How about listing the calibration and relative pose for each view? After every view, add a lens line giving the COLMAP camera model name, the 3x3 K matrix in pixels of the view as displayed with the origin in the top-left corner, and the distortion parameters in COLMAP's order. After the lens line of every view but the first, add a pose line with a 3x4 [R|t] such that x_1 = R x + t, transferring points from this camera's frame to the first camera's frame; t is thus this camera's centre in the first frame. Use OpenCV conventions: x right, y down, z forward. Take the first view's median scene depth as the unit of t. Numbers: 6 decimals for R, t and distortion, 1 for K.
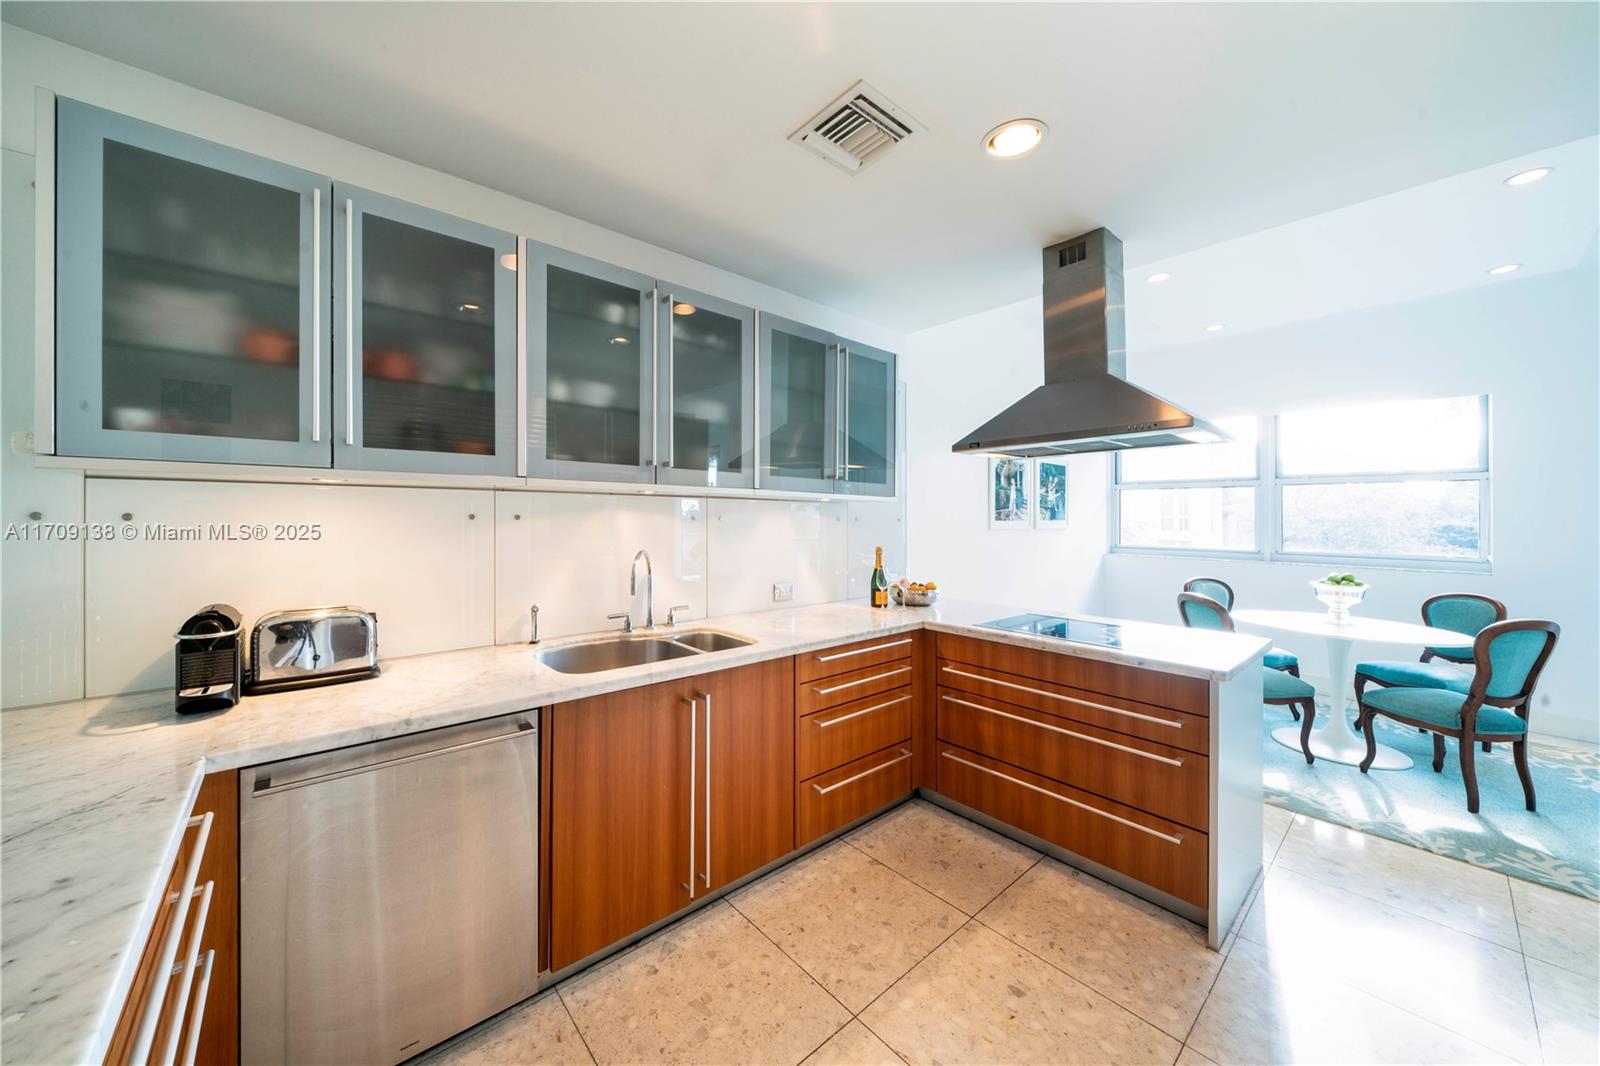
lens RADIAL K [[550.7, 0, 730.2], [0, 550.7, 511.6], [0, 0, 1]] dist [-0.000390, 0.000069]
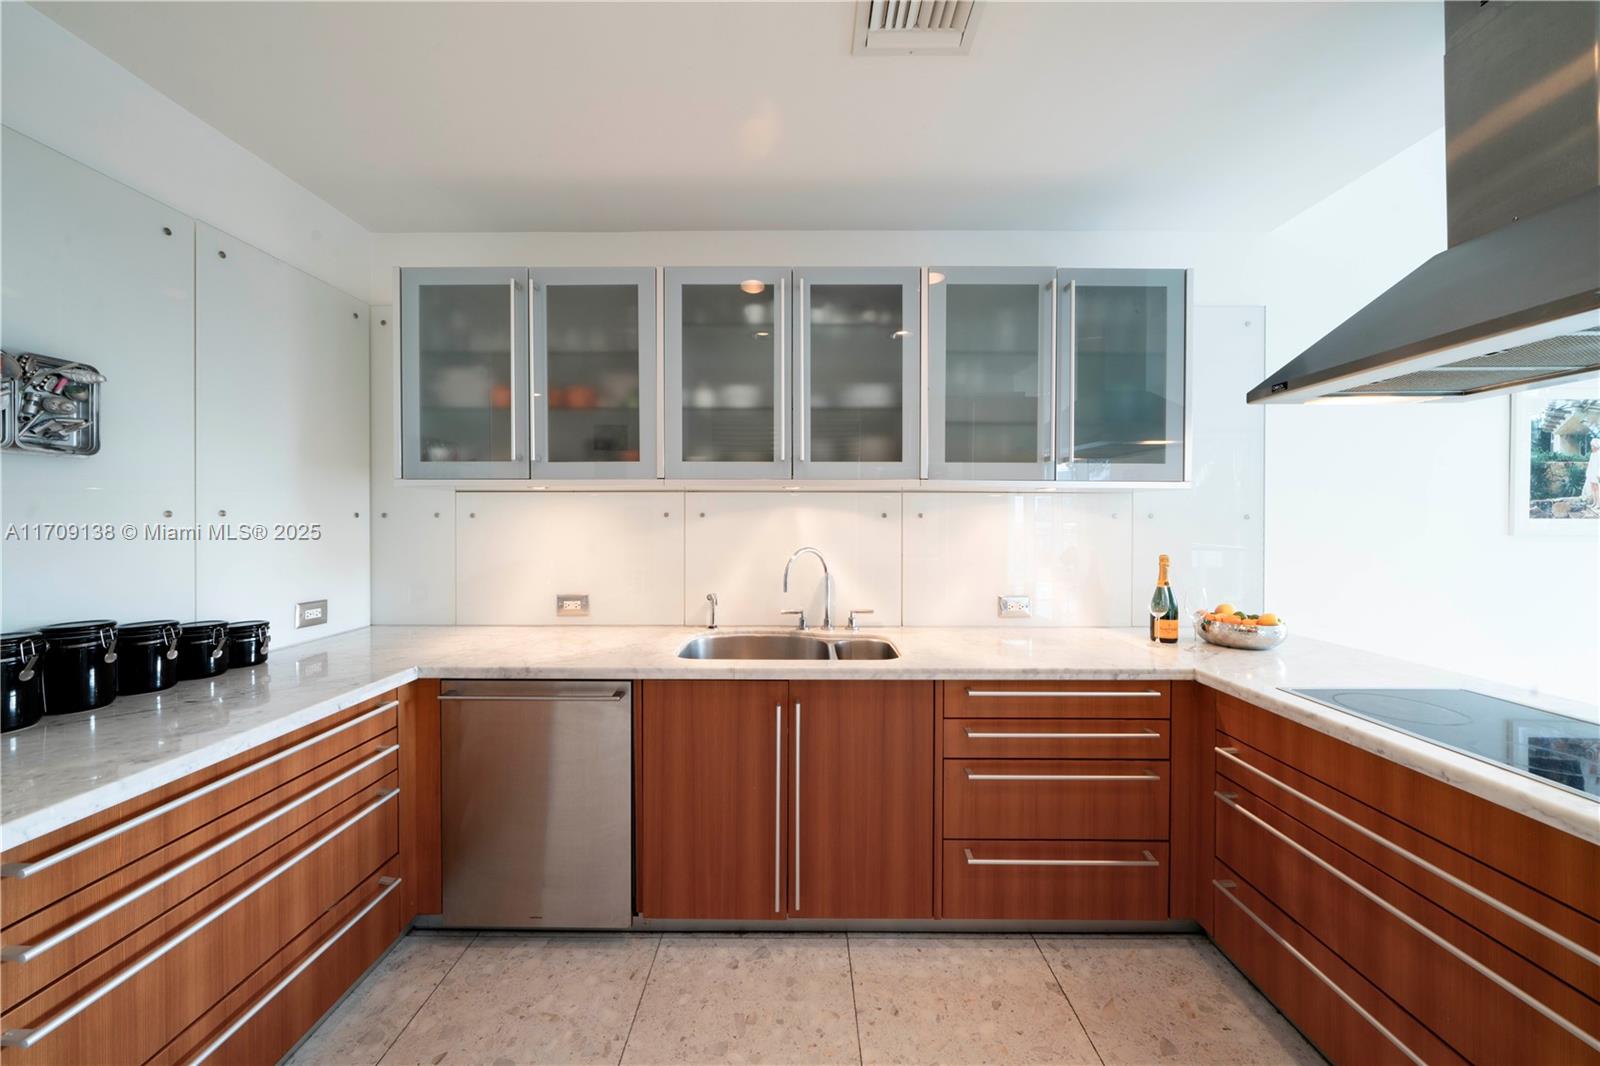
lens RADIAL K [[542.0, 0, 801.0], [0, 542.0, 520.9], [0, 0, 1]] dist [0.001201, -0.000021]
pose [[0.786983, -0.001867, -0.616972, 0.457845], [0.008583, 0.999932, 0.007922, 0.015586], [0.616915, -0.011530, 0.786945, 0.249631]]
